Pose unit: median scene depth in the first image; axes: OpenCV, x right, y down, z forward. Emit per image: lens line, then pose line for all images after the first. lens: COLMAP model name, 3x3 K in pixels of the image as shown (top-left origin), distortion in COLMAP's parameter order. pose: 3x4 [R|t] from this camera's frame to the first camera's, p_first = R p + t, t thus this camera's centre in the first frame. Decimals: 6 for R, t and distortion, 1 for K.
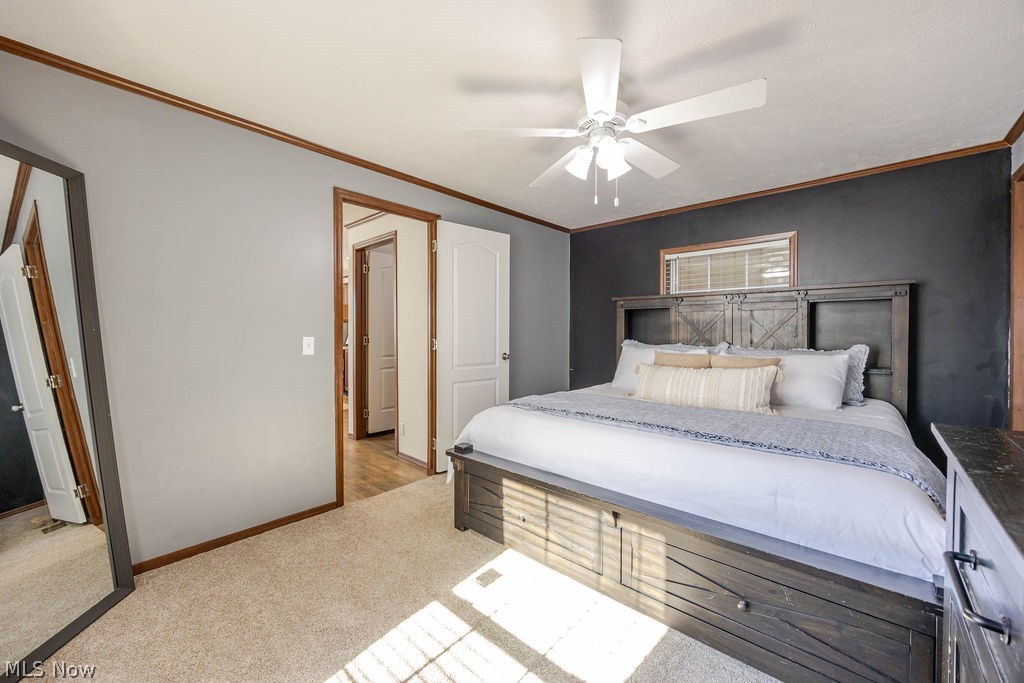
lens RADIAL K [[396.1, 0, 512.9], [0, 396.1, 340.1], [0, 0, 1]] dist [-0.007800, 0.000239]
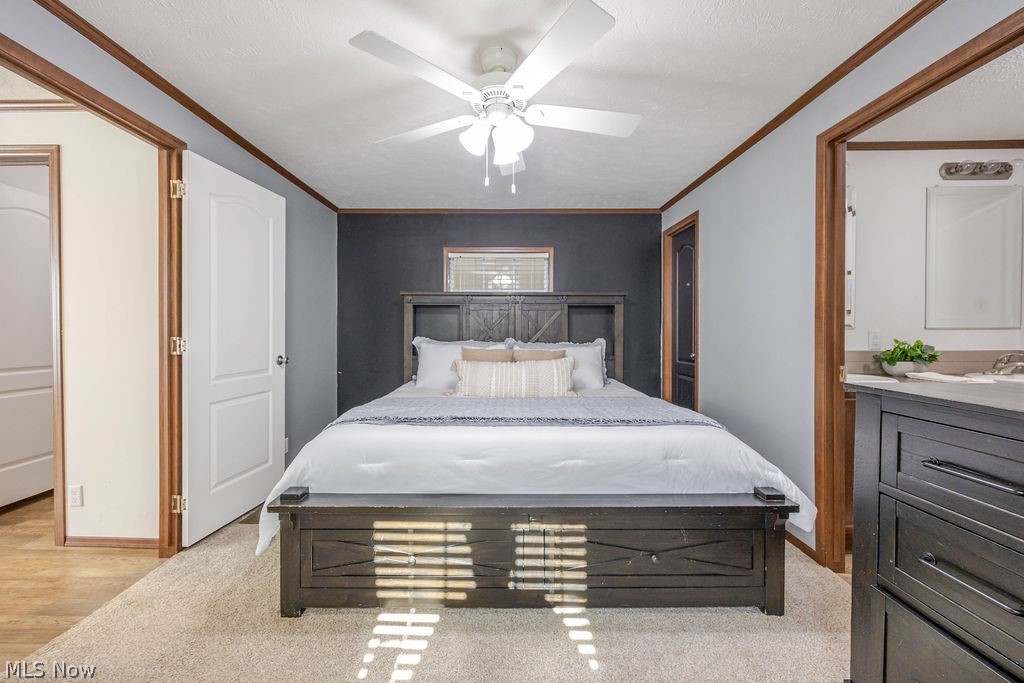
lens RADIAL K [[396.1, 0, 512.3], [0, 396.1, 337.3], [0, 0, 1]] dist [-0.007800, 0.000239]
pose [[0.738874, -0.008313, 0.673793, -0.224644], [0.011436, 0.999935, -0.000205, 0.003816], [-0.673747, 0.007857, 0.738920, 0.179139]]
